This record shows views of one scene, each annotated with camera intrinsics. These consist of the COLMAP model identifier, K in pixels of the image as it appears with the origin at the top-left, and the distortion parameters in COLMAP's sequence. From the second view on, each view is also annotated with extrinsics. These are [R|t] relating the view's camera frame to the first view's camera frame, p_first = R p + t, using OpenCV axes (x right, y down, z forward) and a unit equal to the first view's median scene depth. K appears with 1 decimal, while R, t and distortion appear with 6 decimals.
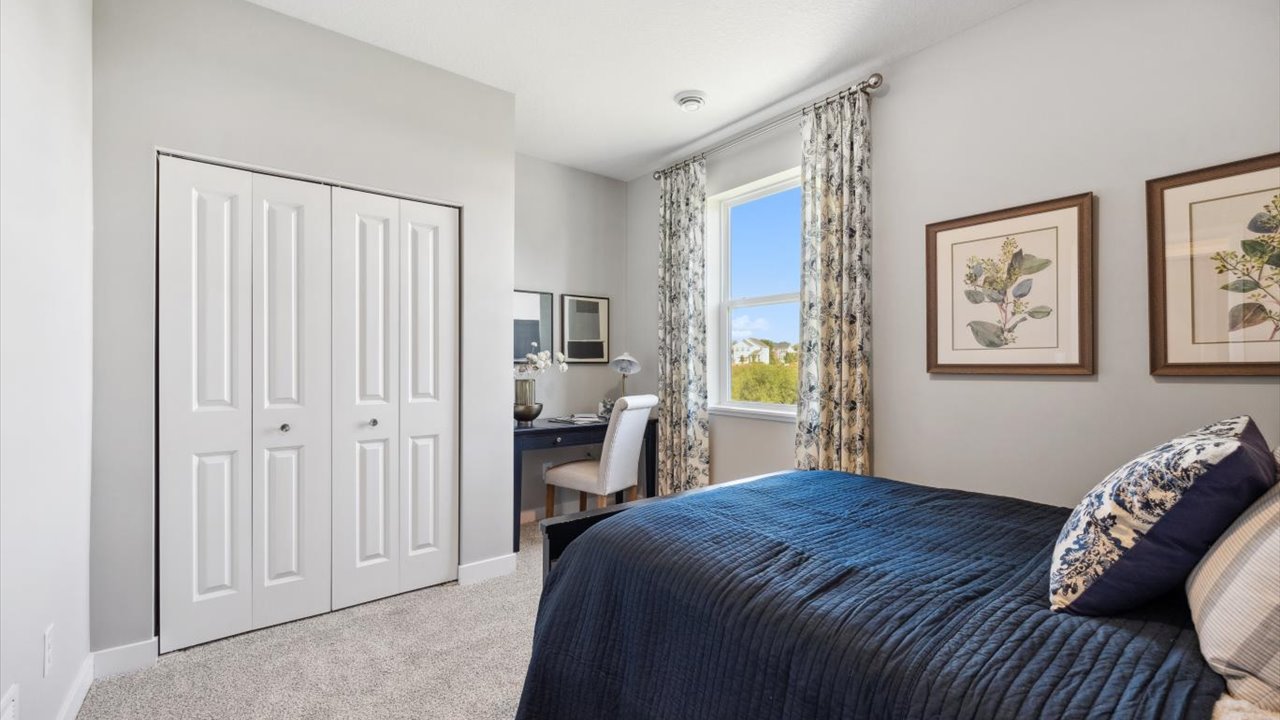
lens RADIAL K [[523.0, 0, 636.6], [0, 523.0, 363.5], [0, 0, 1]] dist [0.001795, -0.000313]
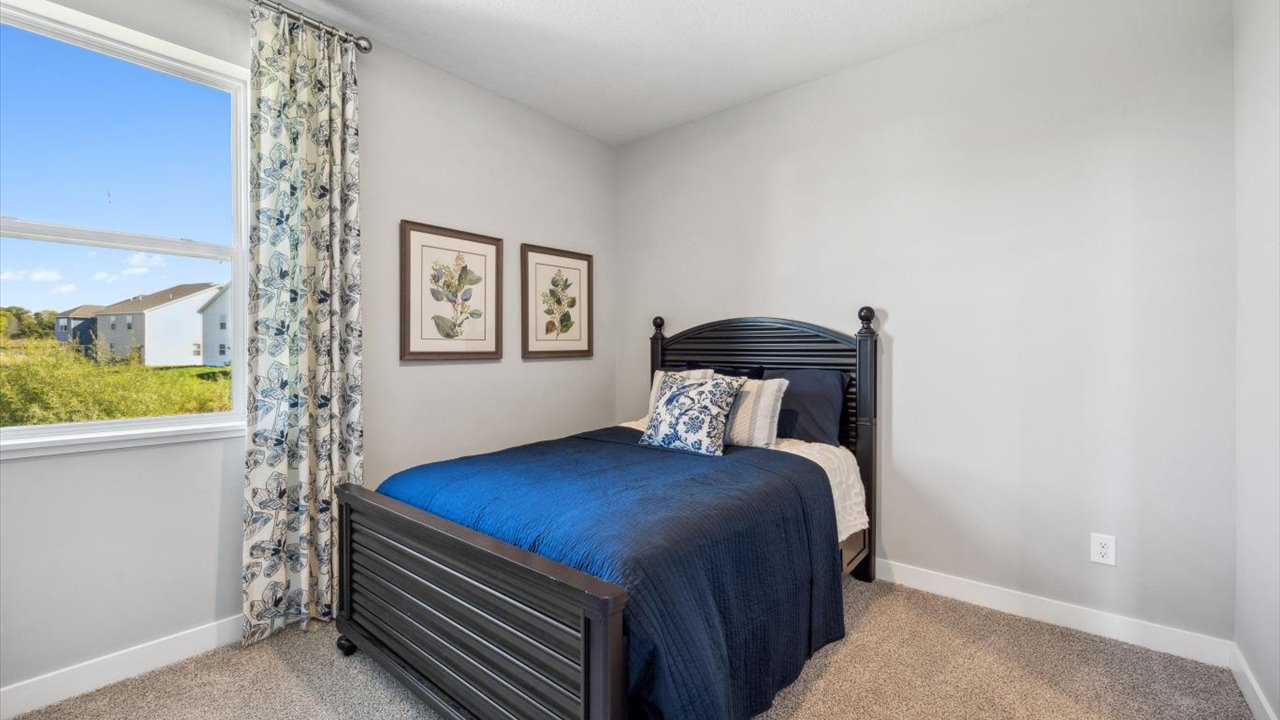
lens RADIAL K [[523.0, 0, 635.8], [0, 523.0, 351.7], [0, 0, 1]] dist [0.001795, -0.000313]
pose [[-0.200496, 0.002688, 0.979691, -0.630481], [0.001050, 0.999996, -0.002529, 0.004810], [-0.979694, 0.000521, -0.200498, 0.828040]]
